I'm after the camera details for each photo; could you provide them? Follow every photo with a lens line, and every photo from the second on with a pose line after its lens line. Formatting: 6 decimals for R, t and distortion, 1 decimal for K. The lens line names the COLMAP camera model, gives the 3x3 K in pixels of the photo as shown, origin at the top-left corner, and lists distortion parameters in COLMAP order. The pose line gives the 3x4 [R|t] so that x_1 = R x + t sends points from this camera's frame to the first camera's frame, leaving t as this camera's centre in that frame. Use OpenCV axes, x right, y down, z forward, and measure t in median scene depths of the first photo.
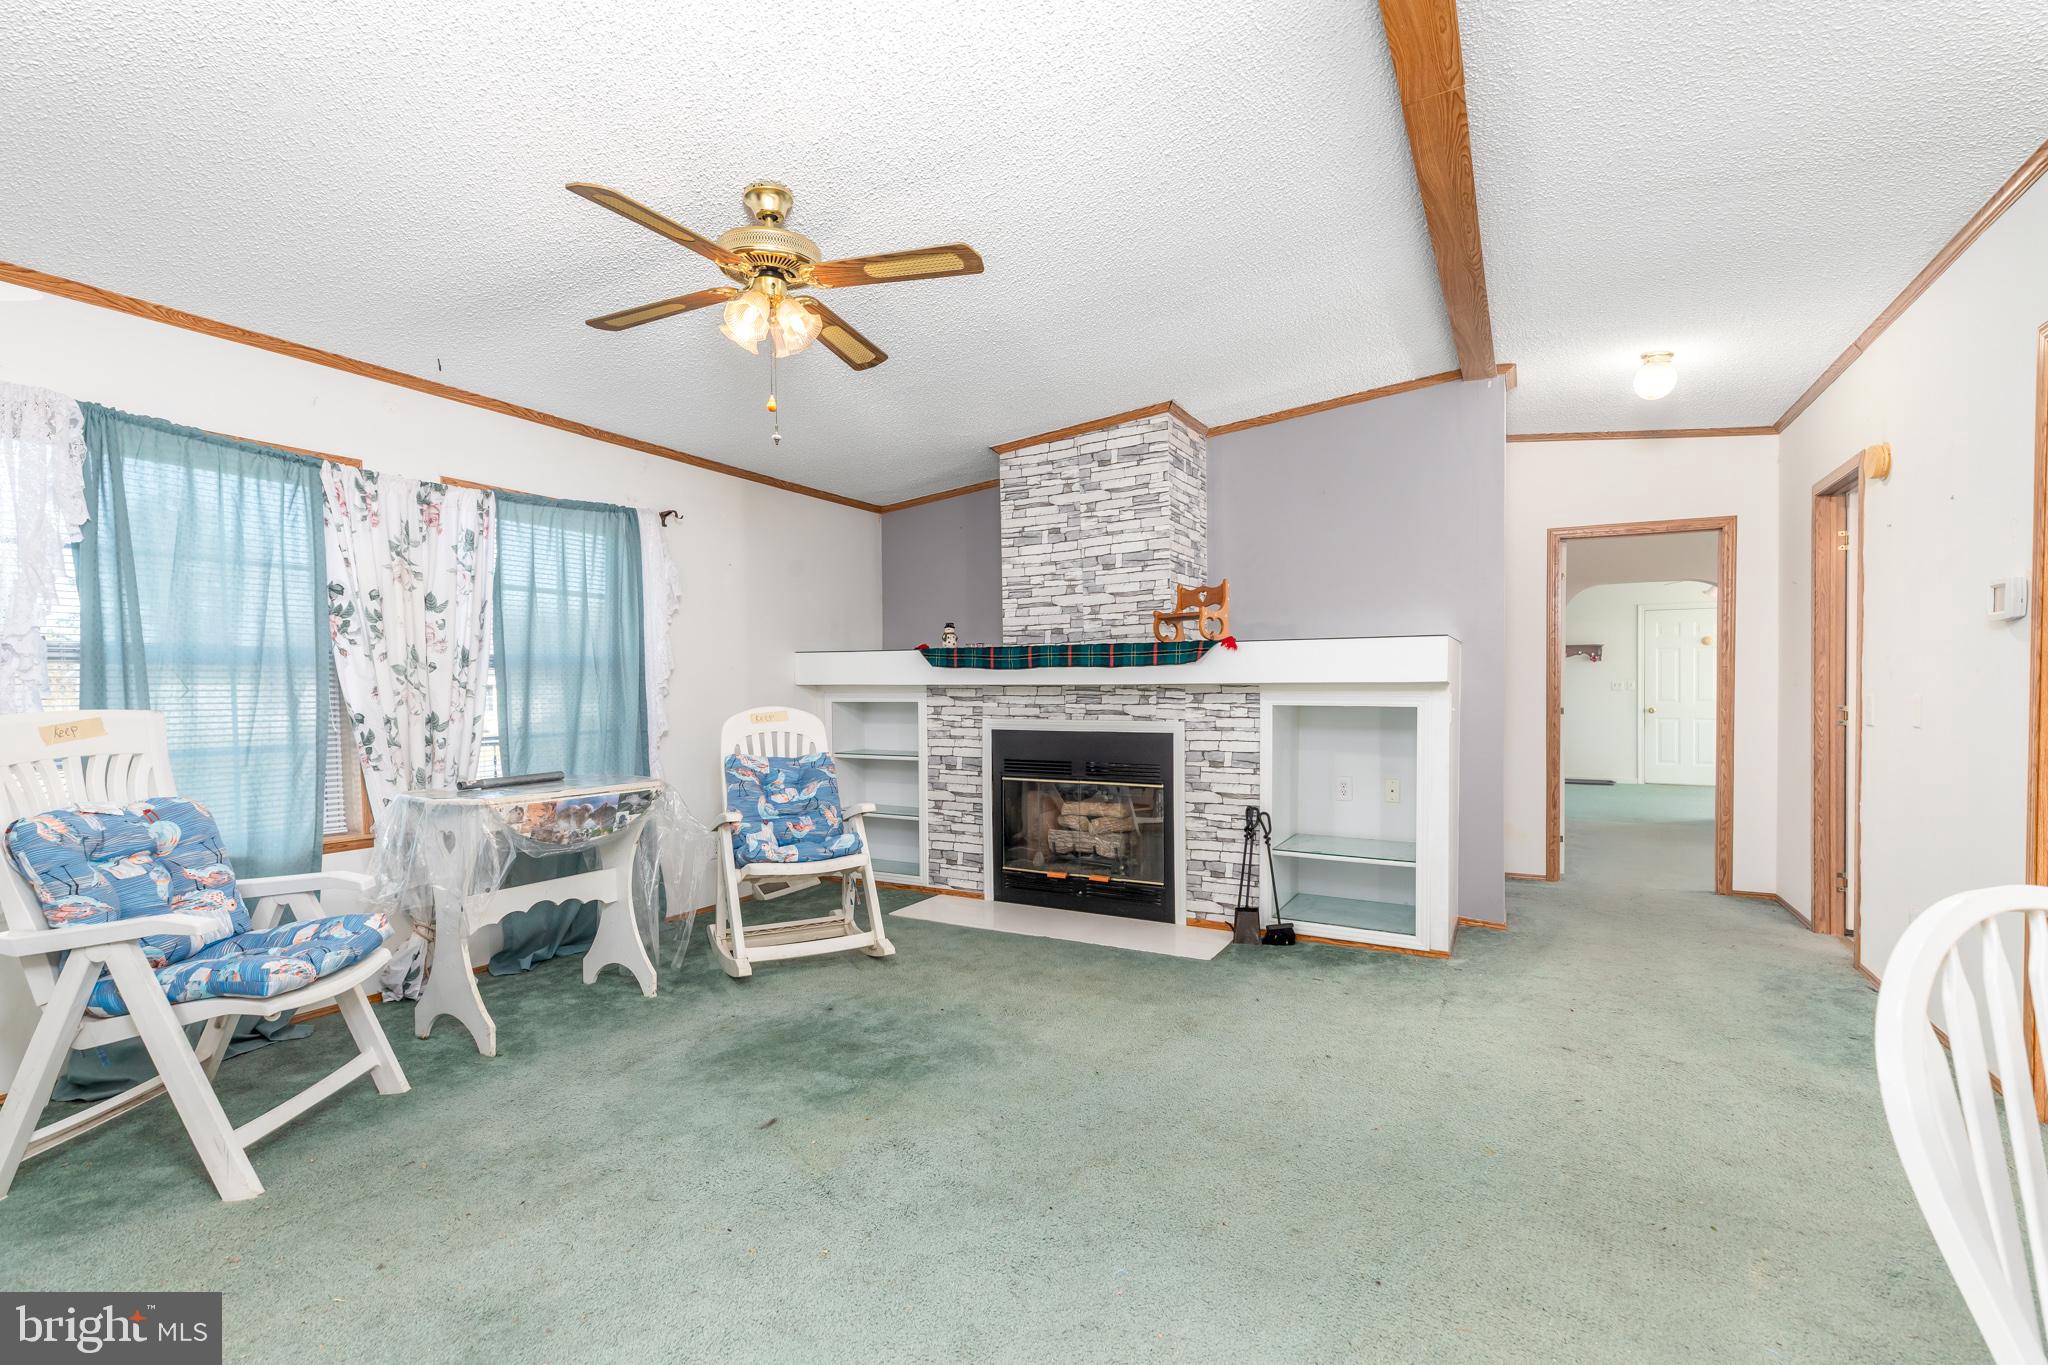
lens RADIAL K [[919.1, 0, 1021.6], [0, 919.1, 715.4], [0, 0, 1]] dist [0.005120, -0.001757]
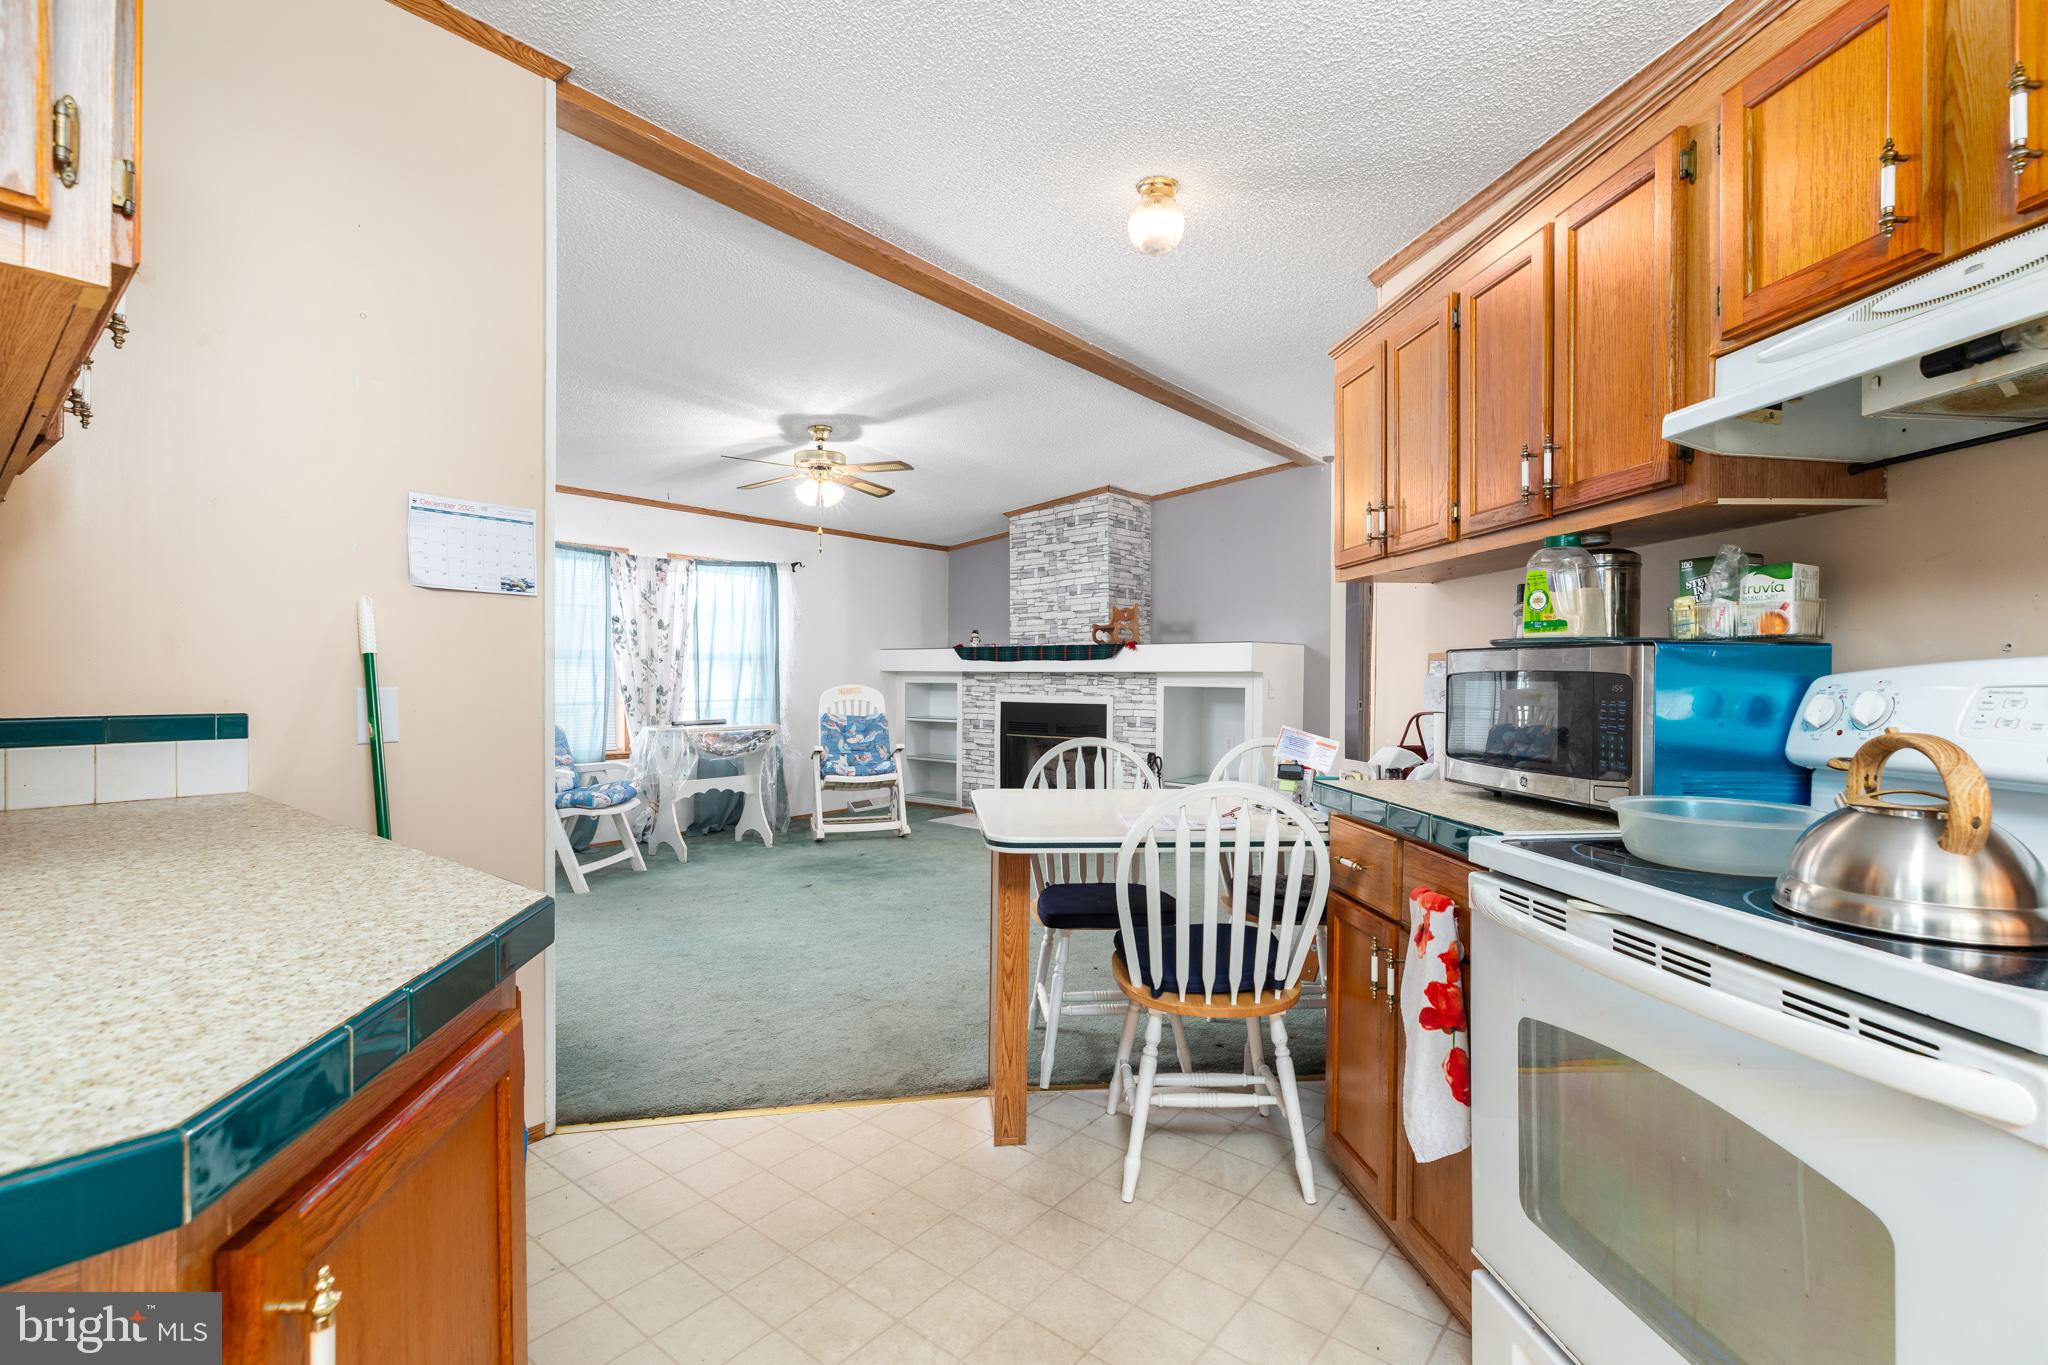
lens RADIAL K [[919.1, 0, 1035.8], [0, 919.1, 675.3], [0, 0, 1]] dist [0.005120, -0.001757]
pose [[0.984618, 0.006559, -0.174598, 0.317369], [-0.011530, 0.999556, -0.027467, 0.014576], [0.174340, 0.029058, 0.984257, -0.513519]]
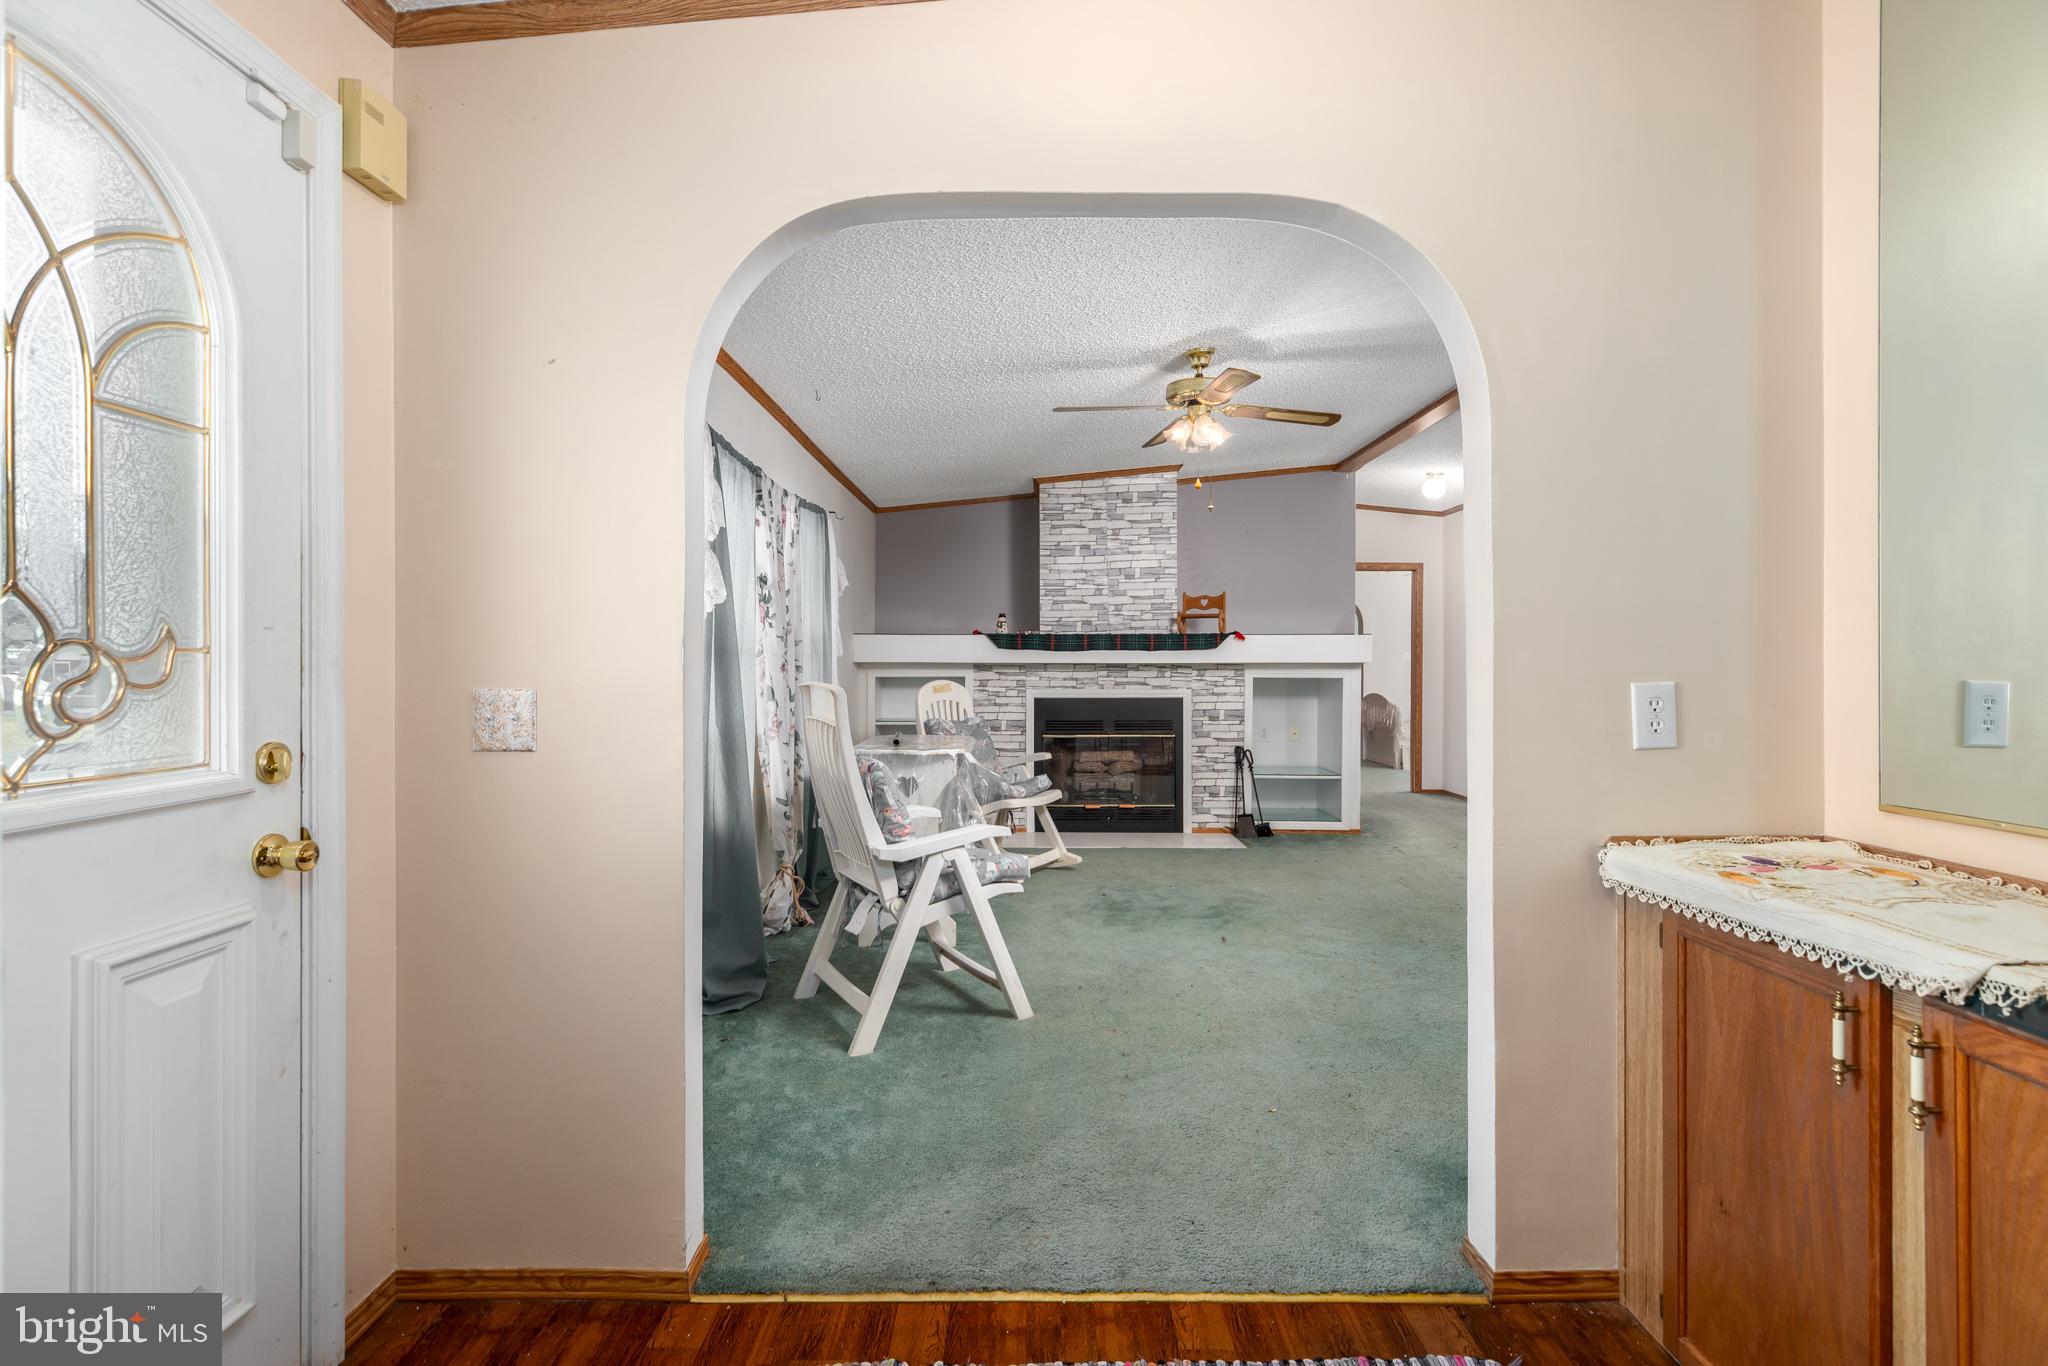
lens RADIAL K [[919.1, 0, 1018.7], [0, 919.1, 676.4], [0, 0, 1]] dist [0.005120, -0.001757]
pose [[0.880563, -0.002827, 0.473920, -0.740692], [0.010994, 0.999835, -0.014464, 0.004228], [-0.473801, 0.017947, 0.880449, -0.129222]]
